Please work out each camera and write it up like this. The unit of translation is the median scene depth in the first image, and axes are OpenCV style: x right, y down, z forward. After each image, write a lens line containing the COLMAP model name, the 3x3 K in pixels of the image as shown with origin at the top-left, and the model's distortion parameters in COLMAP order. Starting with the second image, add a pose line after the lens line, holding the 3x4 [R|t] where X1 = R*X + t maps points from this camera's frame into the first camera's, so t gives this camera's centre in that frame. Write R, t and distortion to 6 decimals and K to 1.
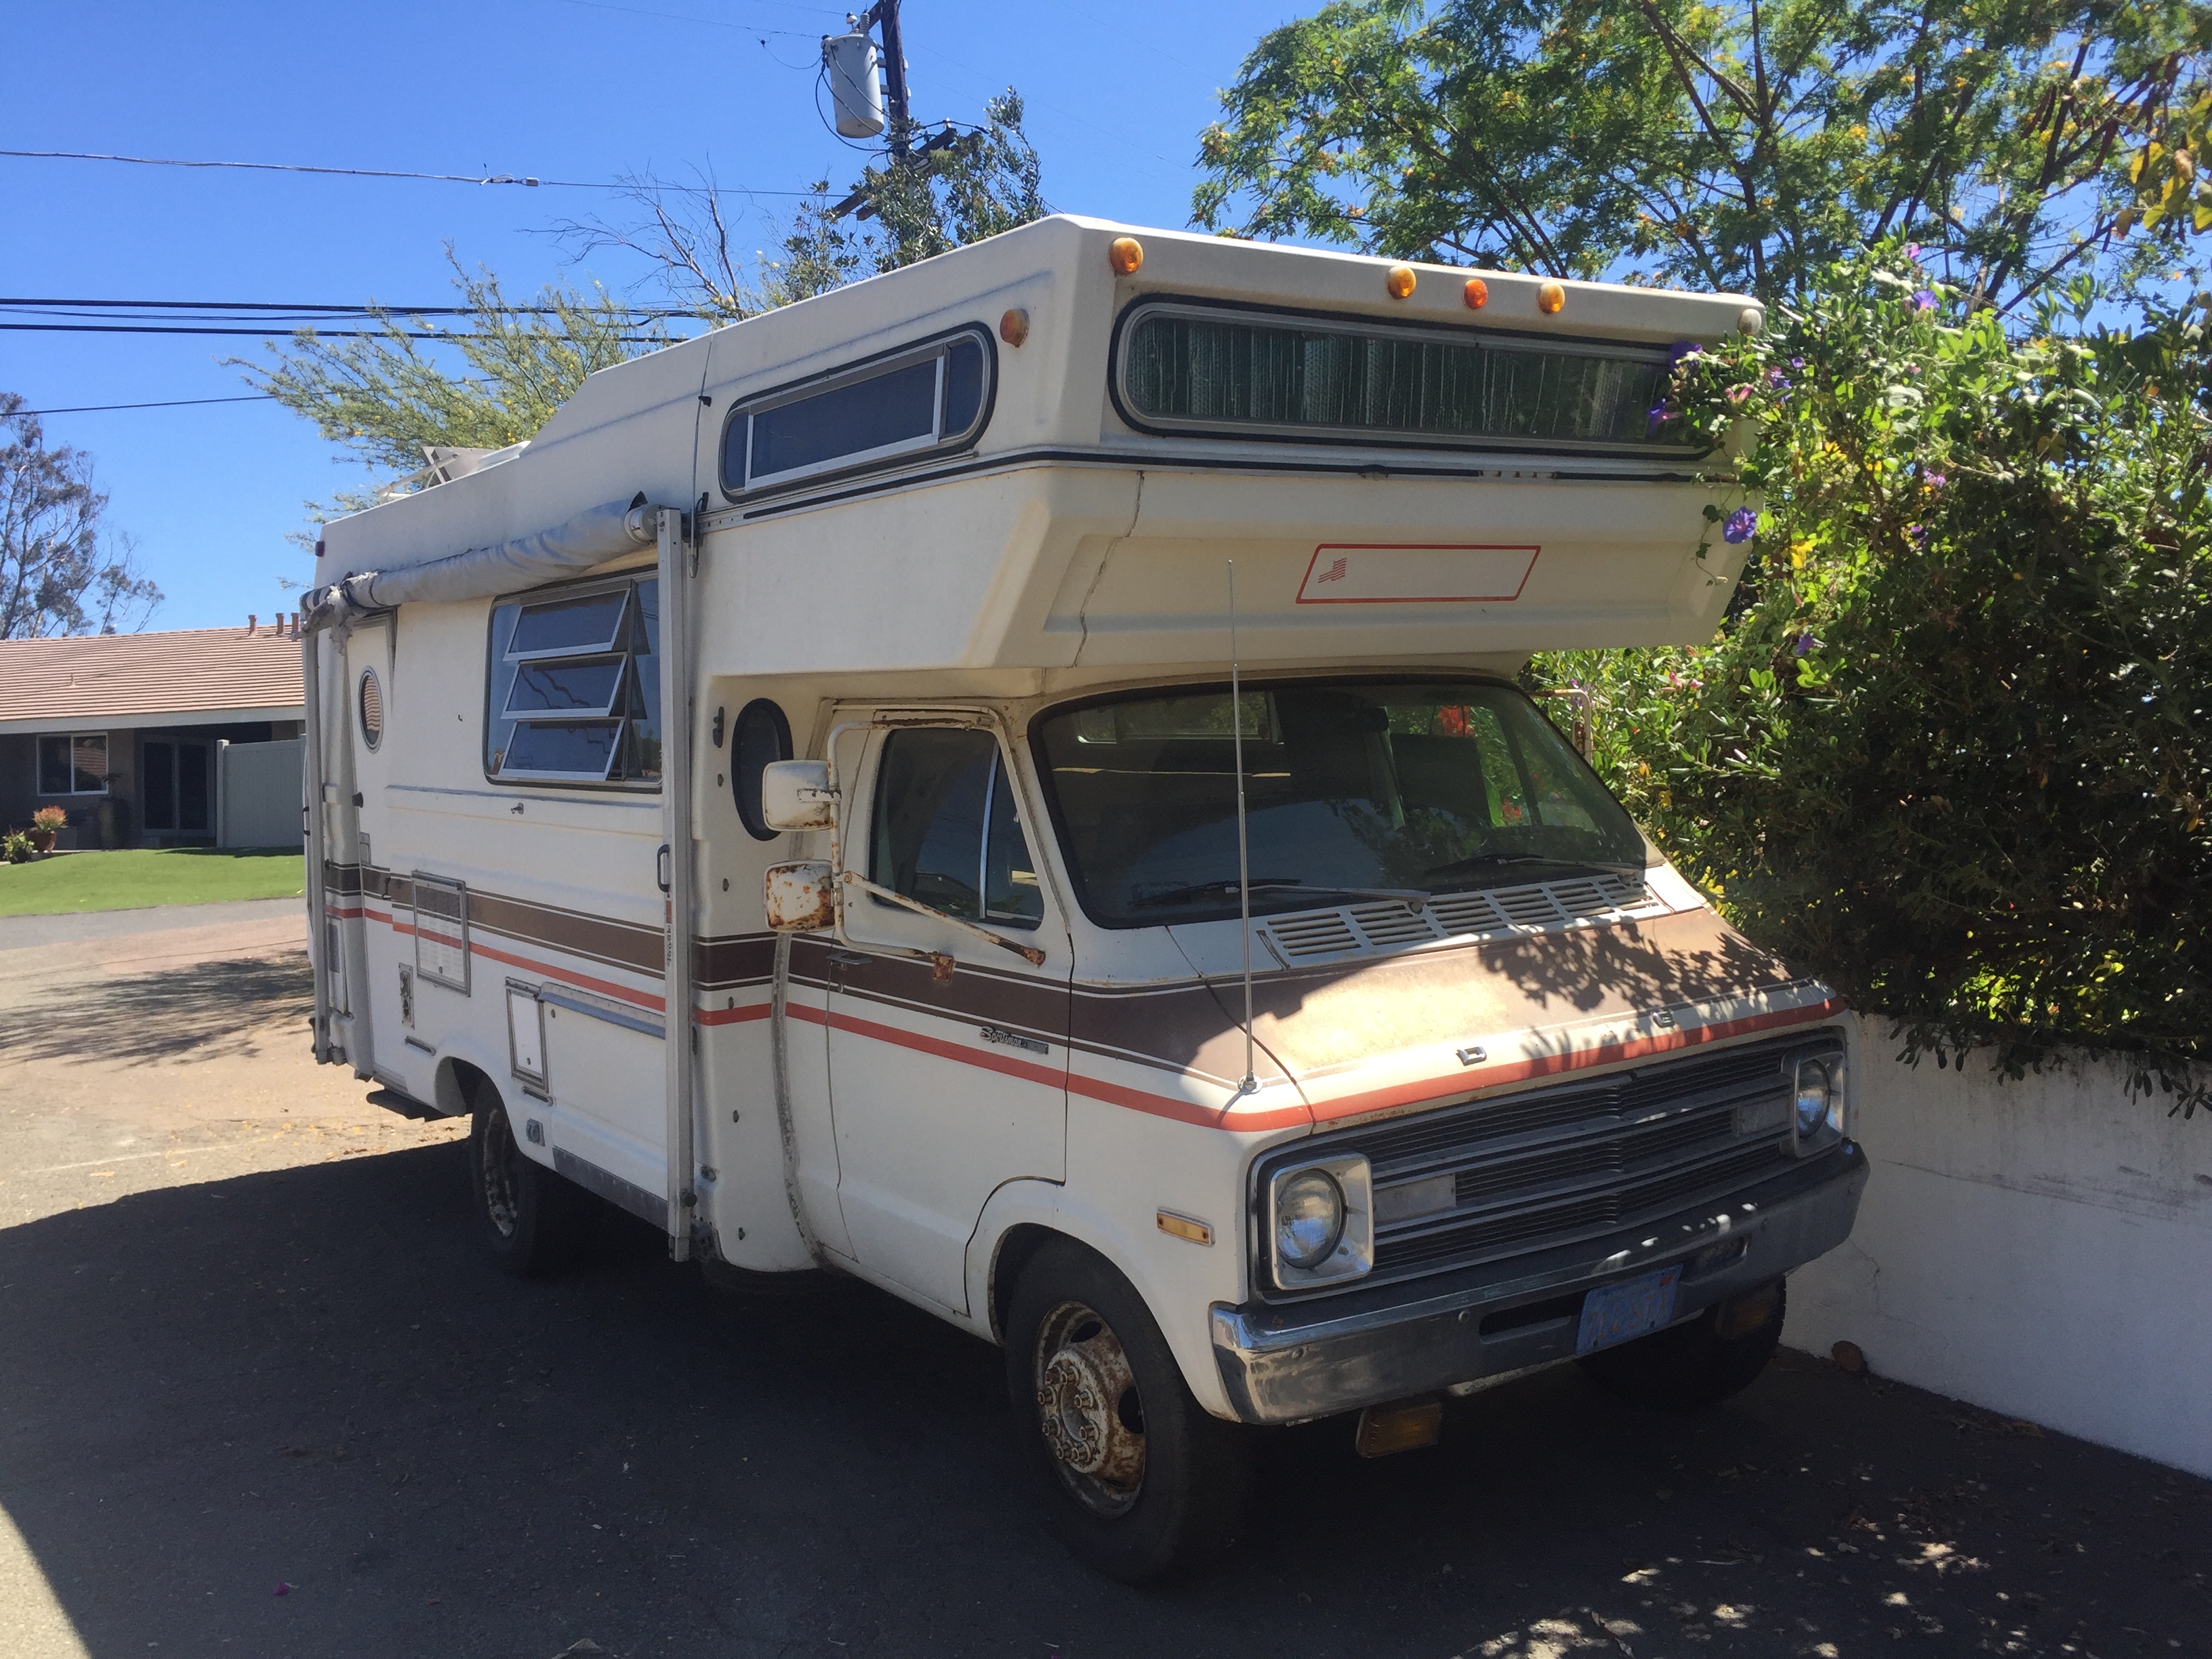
lens RADIAL K [[1858.3, 0, 1115.0], [0, 1858.3, 830.6], [0, 0, 1]] dist [0.087717, -0.113693]
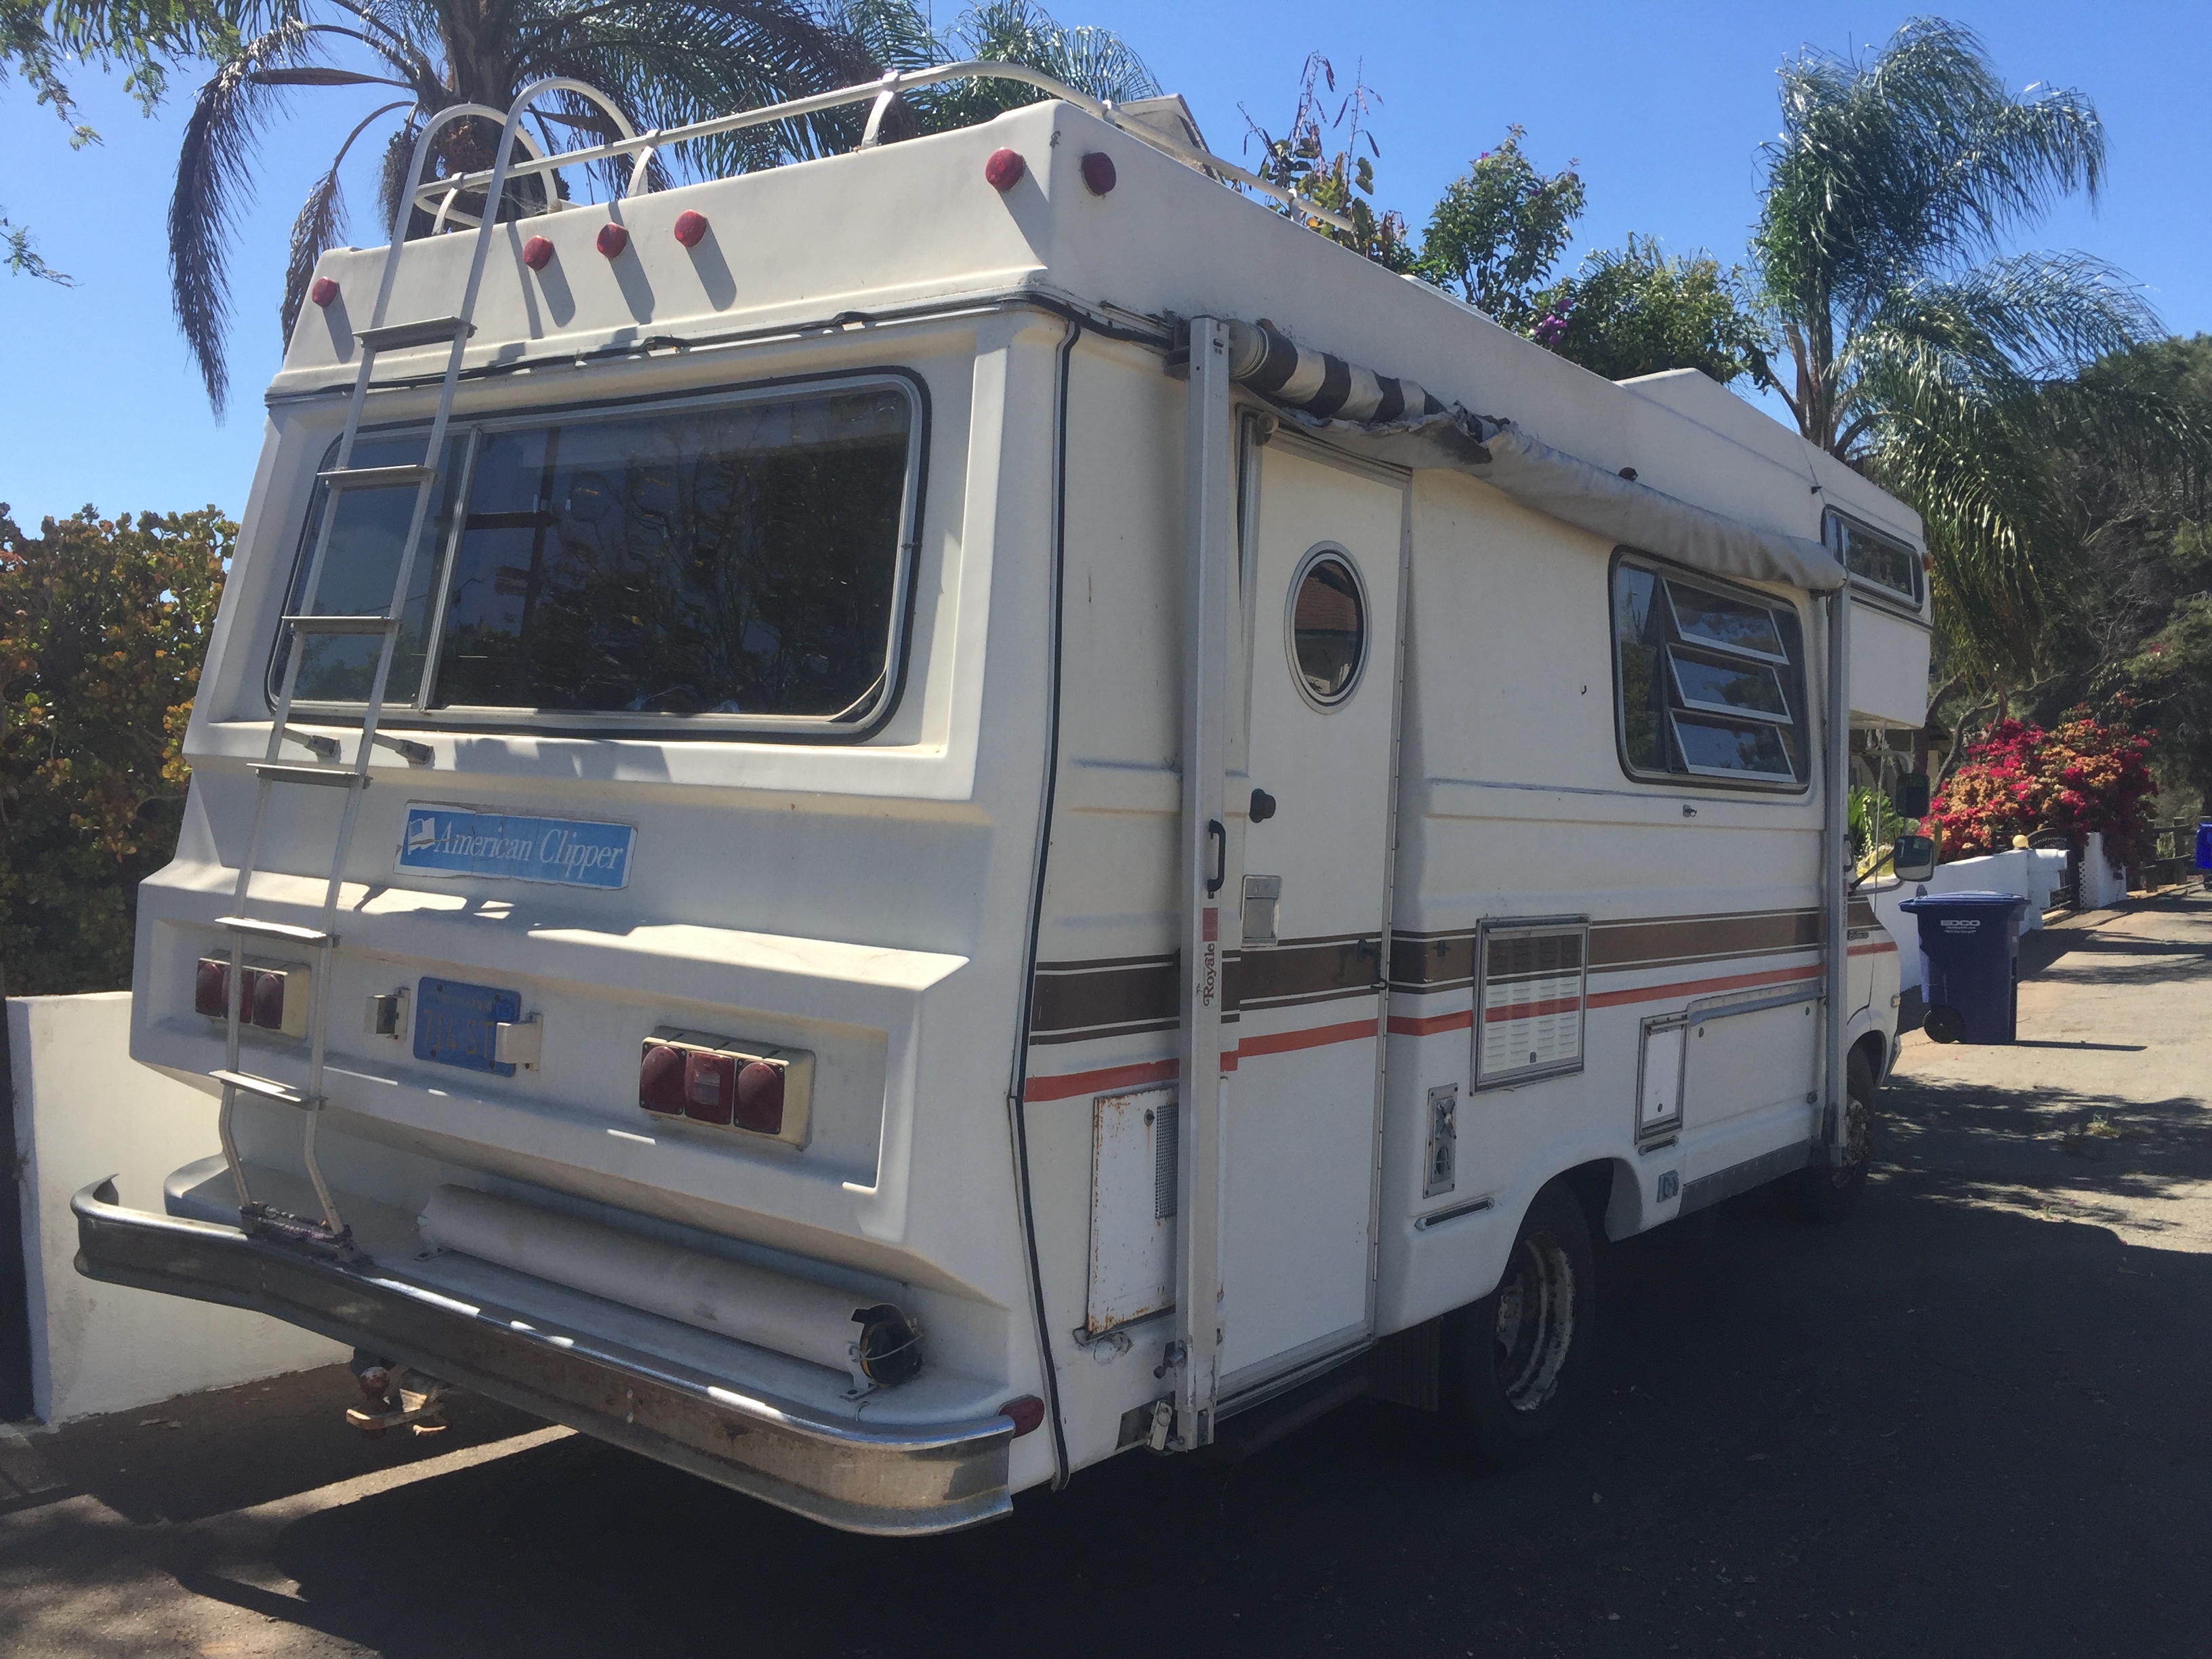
lens RADIAL K [[1858.3, 0, 1115.0], [0, 1858.3, 830.6], [0, 0, 1]] dist [0.087717, -0.113693]
pose [[-0.312630, -0.027102, 0.949488, -1.048909], [0.002418, 0.999567, 0.029328, -0.028579], [-0.949872, 0.011465, -0.312429, 1.513638]]
